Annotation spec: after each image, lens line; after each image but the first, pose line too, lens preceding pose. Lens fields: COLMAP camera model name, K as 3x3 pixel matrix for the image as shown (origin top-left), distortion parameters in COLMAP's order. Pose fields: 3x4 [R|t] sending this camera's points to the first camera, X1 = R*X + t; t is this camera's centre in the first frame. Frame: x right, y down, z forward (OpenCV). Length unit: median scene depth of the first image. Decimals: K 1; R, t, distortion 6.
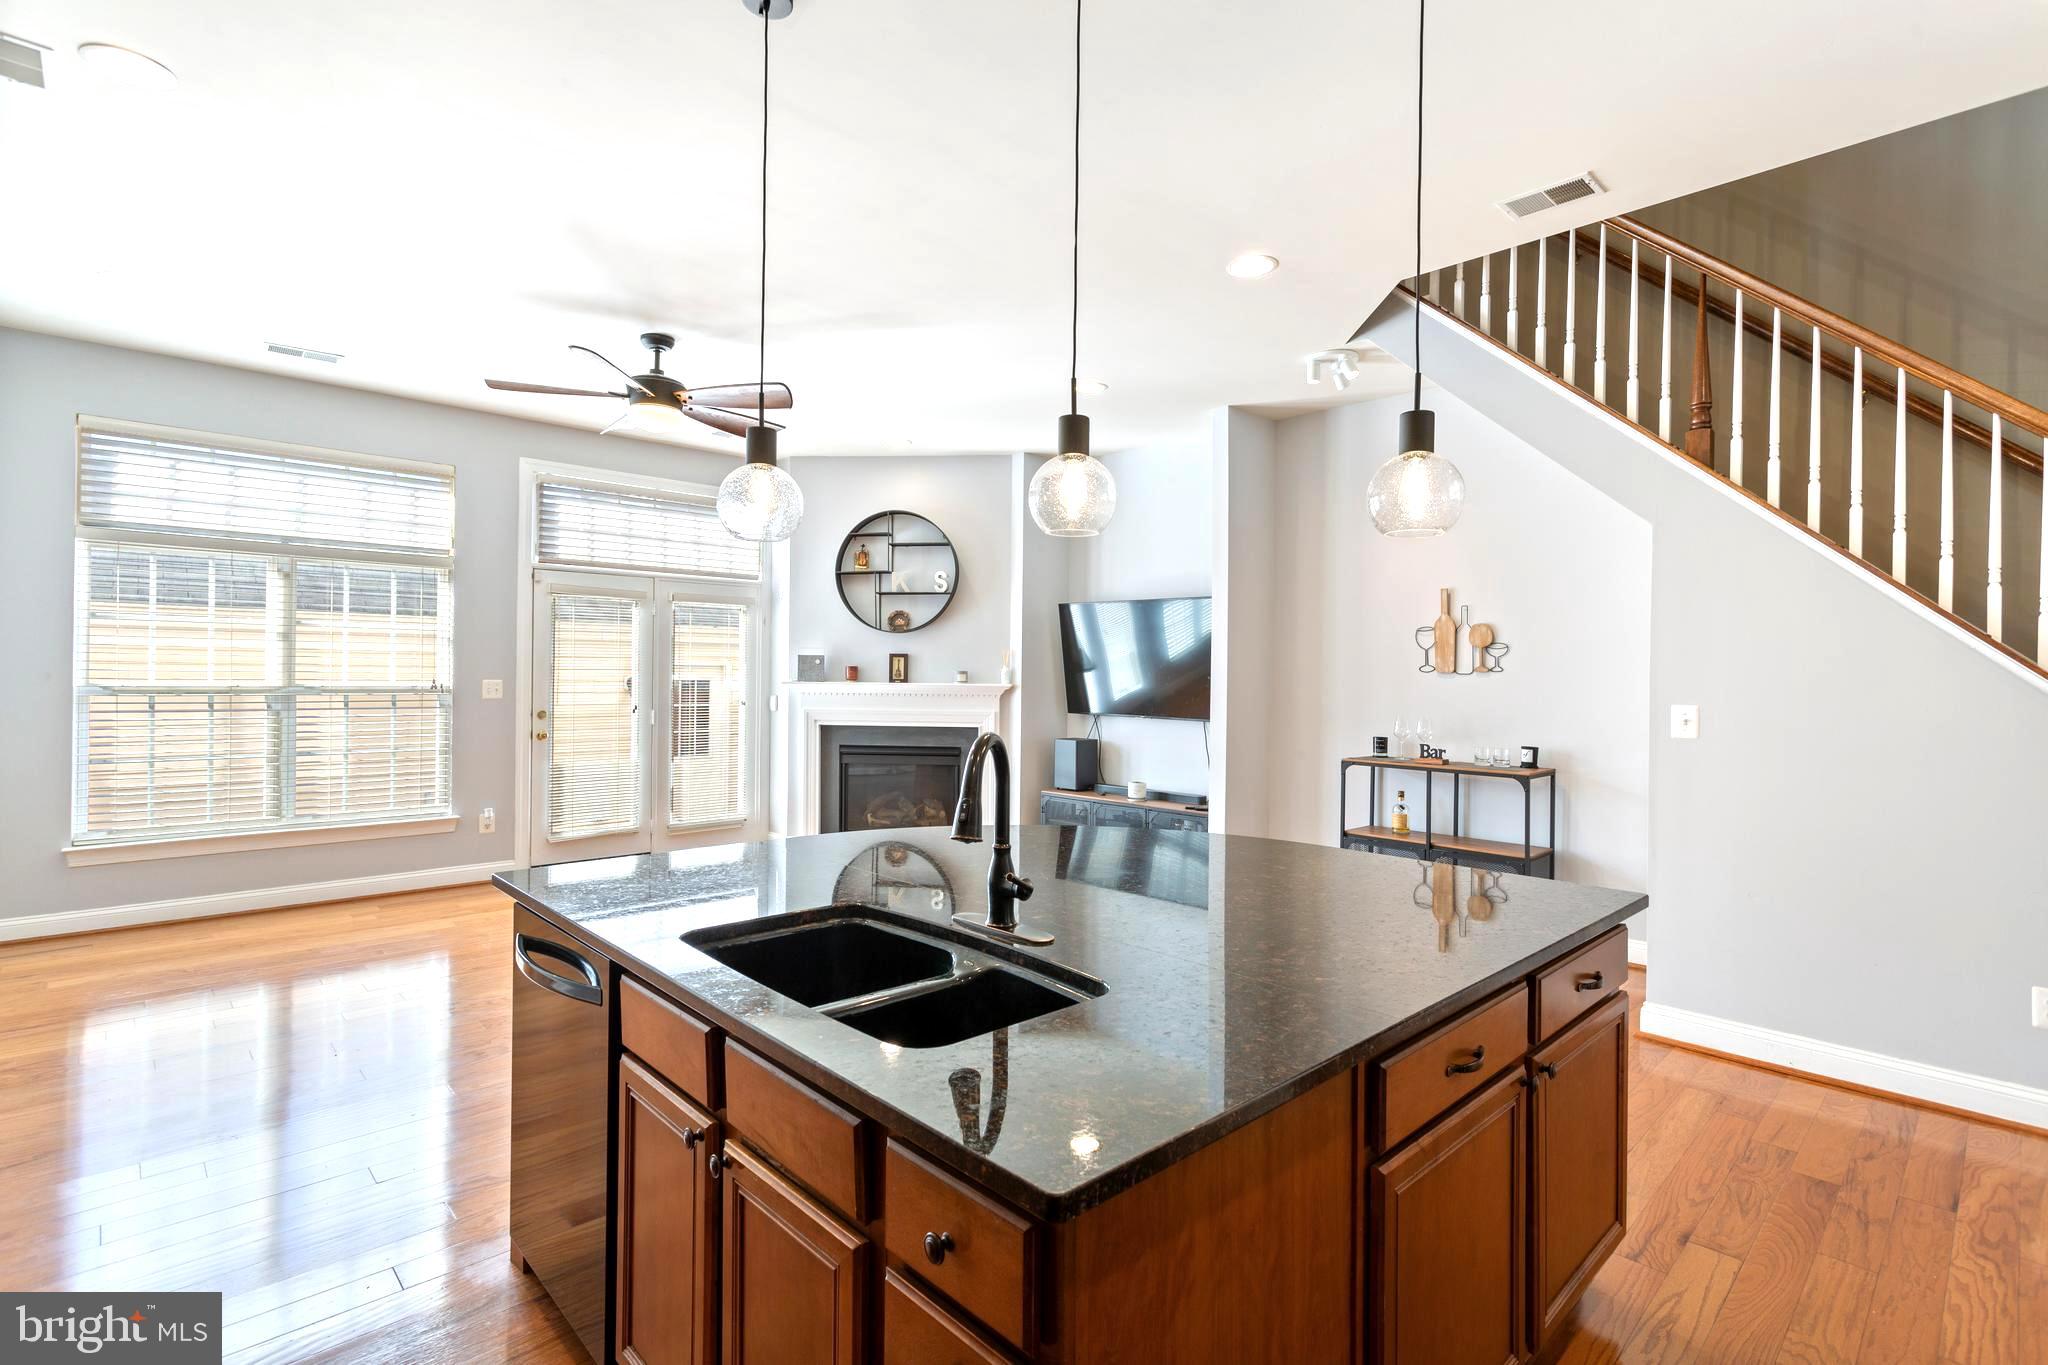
lens RADIAL K [[965.7, 0, 1027.7], [0, 965.7, 673.5], [0, 0, 1]] dist [0.002555, 0.000620]
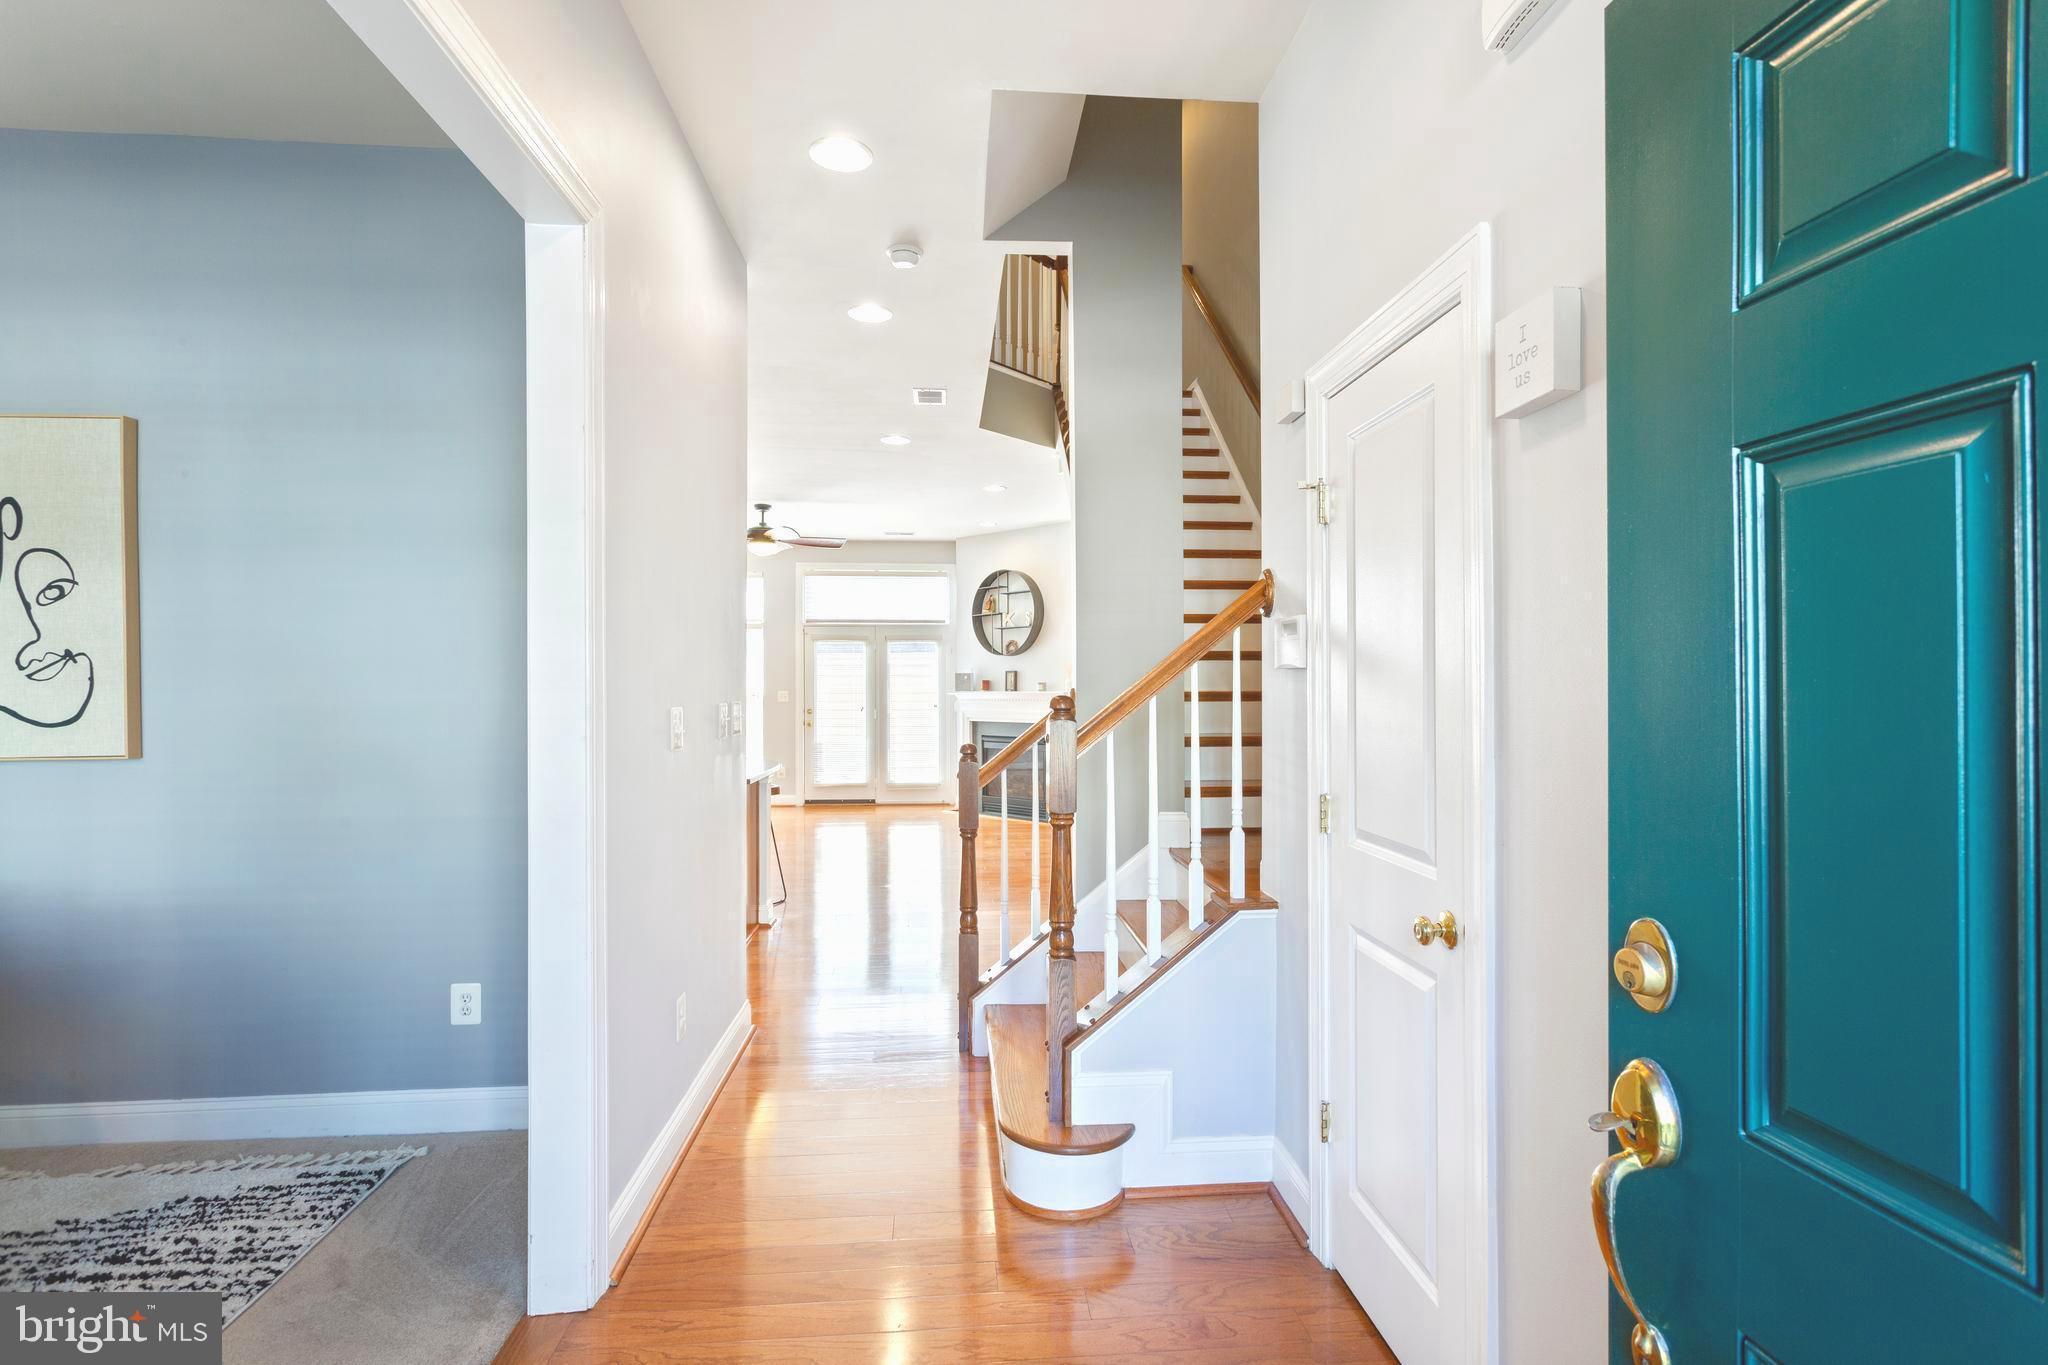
lens RADIAL K [[965.7, 0, 1016.5], [0, 965.7, 674.6], [0, 0, 1]] dist [0.002555, 0.000620]
pose [[0.775367, -0.017706, -0.631263, 0.890117], [0.007269, 0.999791, -0.019113, 0.013774], [0.631470, 0.010231, 0.775333, -0.099275]]
